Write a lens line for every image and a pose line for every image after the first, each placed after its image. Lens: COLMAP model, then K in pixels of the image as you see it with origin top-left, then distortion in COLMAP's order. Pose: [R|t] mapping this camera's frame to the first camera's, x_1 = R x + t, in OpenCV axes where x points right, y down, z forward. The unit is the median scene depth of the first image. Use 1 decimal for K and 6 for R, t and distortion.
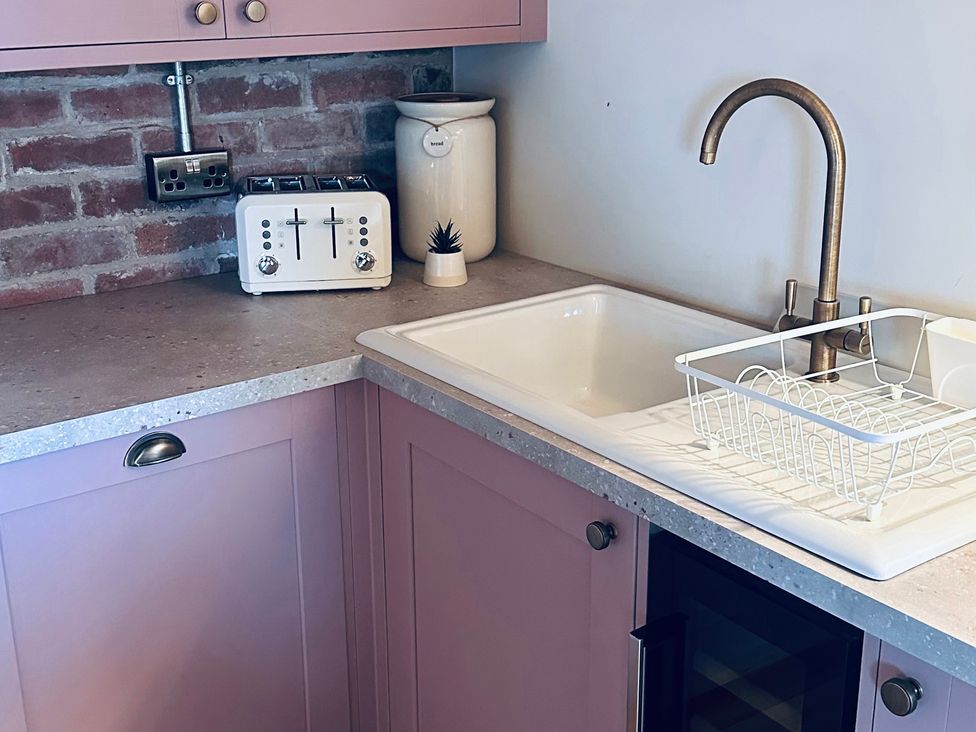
lens RADIAL K [[1198.7, 0, 488.0], [0, 1198.7, 366.0], [0, 0, 1]] dist [0.204433, -0.425296]
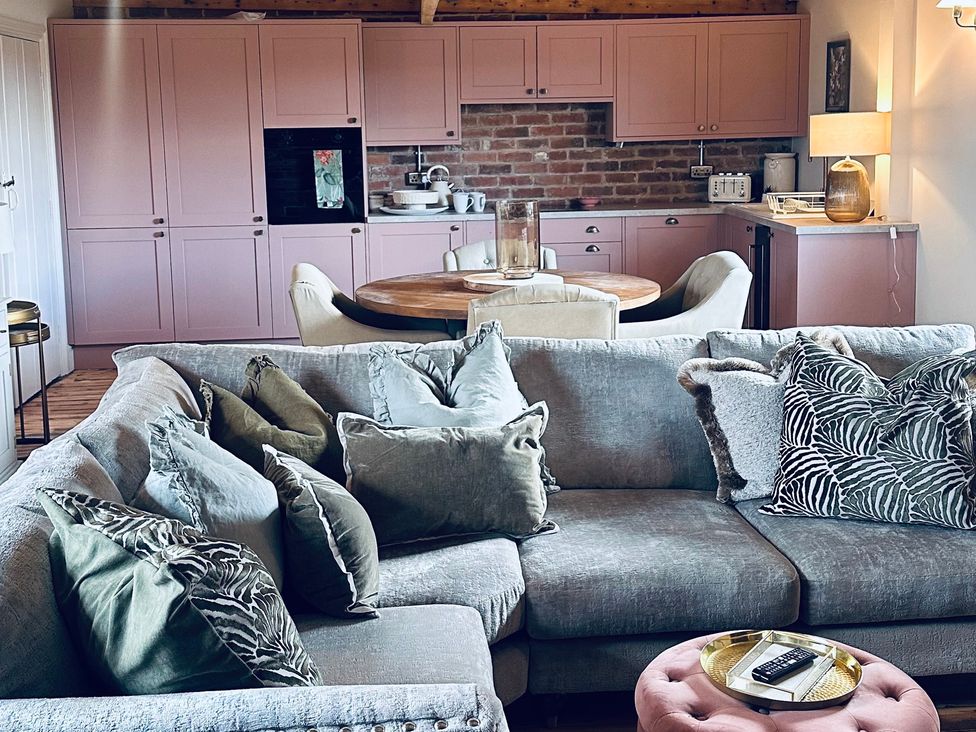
lens RADIAL K [[1196.0, 0, 485.6], [0, 1196.0, 268.7], [0, 0, 1]] dist [0.154329, -0.065652]
pose [[0.843086, 0.062308, -0.534157, 1.180842], [-0.161067, 0.976925, -0.140265, 0.754342], [0.513091, 0.204291, 0.833668, -2.334049]]
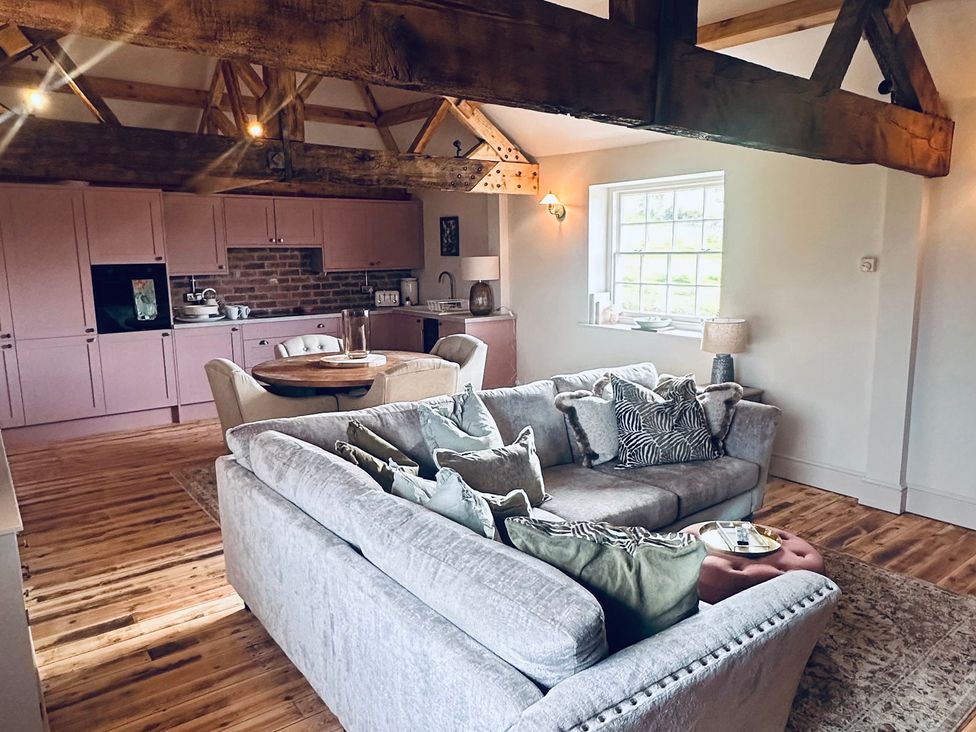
lens RADIAL K [[684.2, 0, 488.0], [0, 684.2, 366.0], [0, 0, 1]] dist [0.001136, -0.004190]
pose [[0.999999, -0.000484, 0.001163, 0.380671], [0.000656, 0.988337, -0.152280, 0.789266], [-0.001076, 0.152280, 0.988337, -2.479188]]
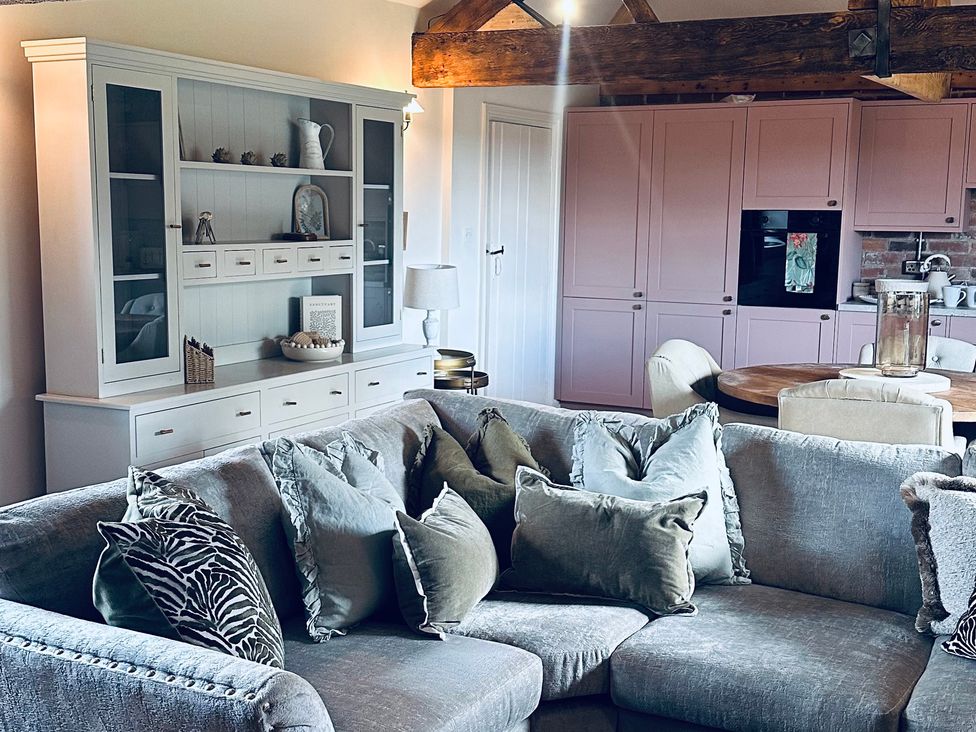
lens RADIAL K [[1198.7, 0, 488.0], [0, 1198.7, 366.0], [0, 0, 1]] dist [0.204433, -0.425296]
pose [[0.430811, 0.137316, -0.891934, 1.636539], [-0.302675, 0.953094, 0.000537, 0.637459], [0.850170, 0.269734, 0.452165, -1.971282]]
